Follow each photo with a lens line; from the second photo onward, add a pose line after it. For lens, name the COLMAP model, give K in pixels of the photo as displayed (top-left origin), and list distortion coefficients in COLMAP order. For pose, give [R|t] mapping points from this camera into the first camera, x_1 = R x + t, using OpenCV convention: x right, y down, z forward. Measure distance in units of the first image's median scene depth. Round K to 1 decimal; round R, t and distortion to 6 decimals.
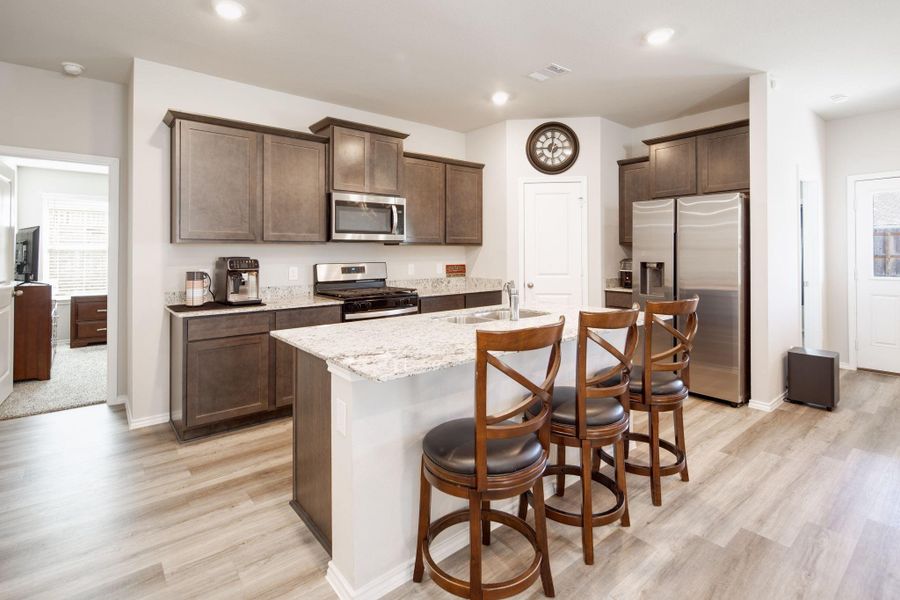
lens RADIAL K [[439.8, 0, 449.6], [0, 439.8, 250.0], [0, 0, 1]] dist [0.000747, -0.000759]
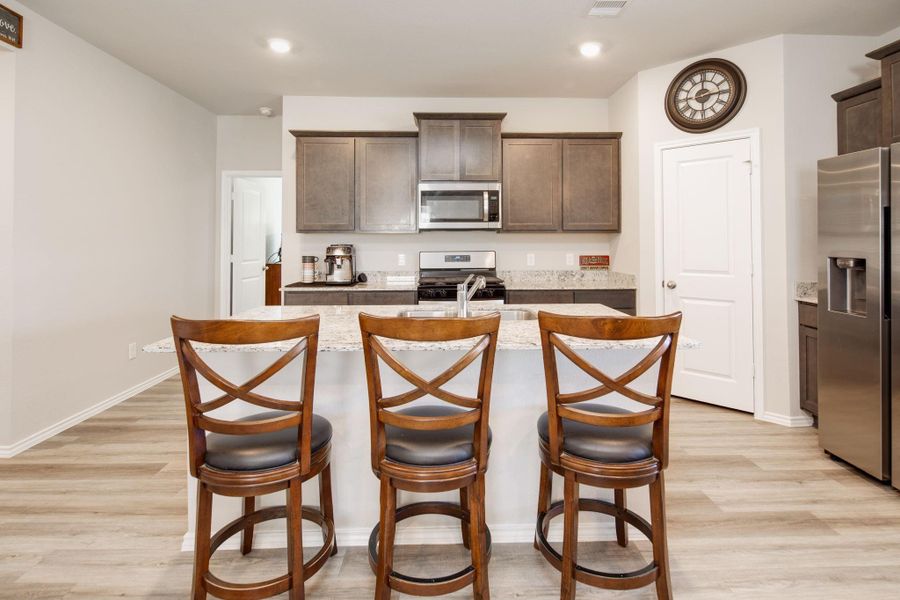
lens RADIAL K [[443.1, 0, 447.0], [0, 443.1, 236.5], [0, 0, 1]] dist [-0.000614, -0.000673]
pose [[0.782954, -0.005481, -0.622055, 0.401127], [0.002282, 0.999980, -0.005939, 0.001315], [0.622075, 0.003231, 0.782951, 0.196029]]
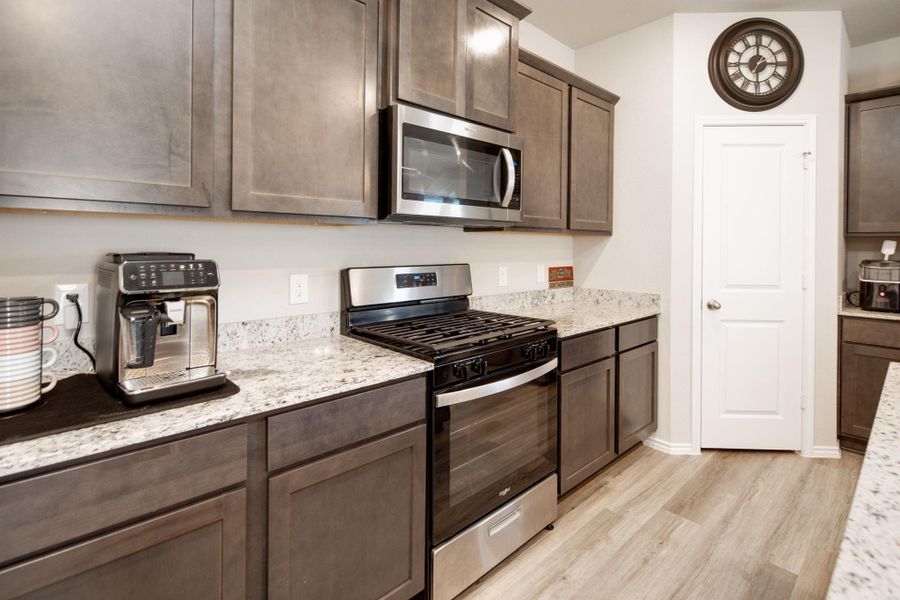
lens RADIAL K [[439.8, 0, 449.6], [0, 439.8, 250.0], [0, 0, 1]] dist [0.000747, -0.000759]
pose [[0.998074, 0.010308, 0.061171, -0.217762], [-0.011171, 0.999843, 0.013790, 0.004757], [-0.061019, -0.014447, 0.998032, 0.513084]]
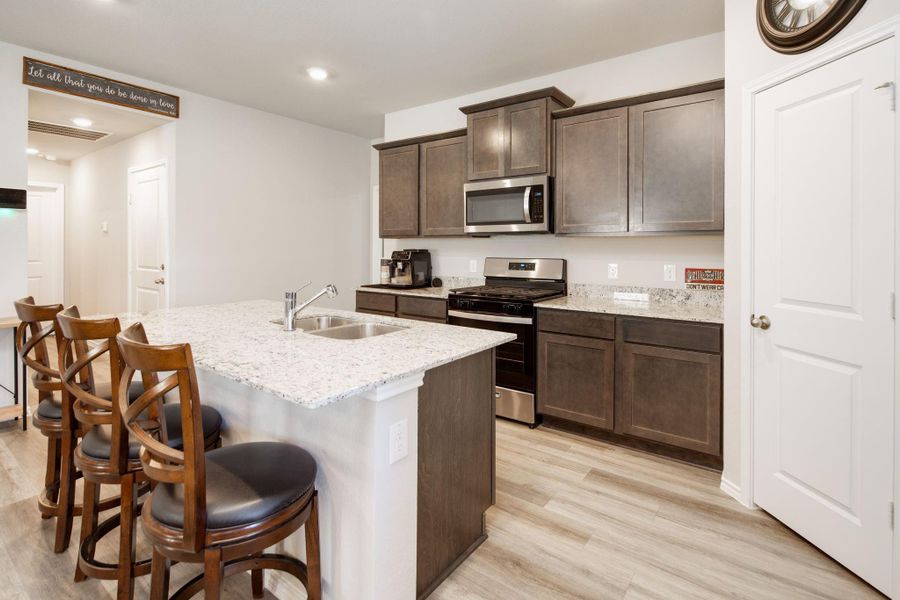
lens RADIAL K [[439.8, 0, 449.6], [0, 439.8, 250.0], [0, 0, 1]] dist [0.000747, -0.000759]
pose [[0.233321, 0.012226, -0.972323, 0.608040], [0.000443, 0.999920, 0.012679, 0.001872], [0.972400, -0.003389, 0.233297, 0.672126]]
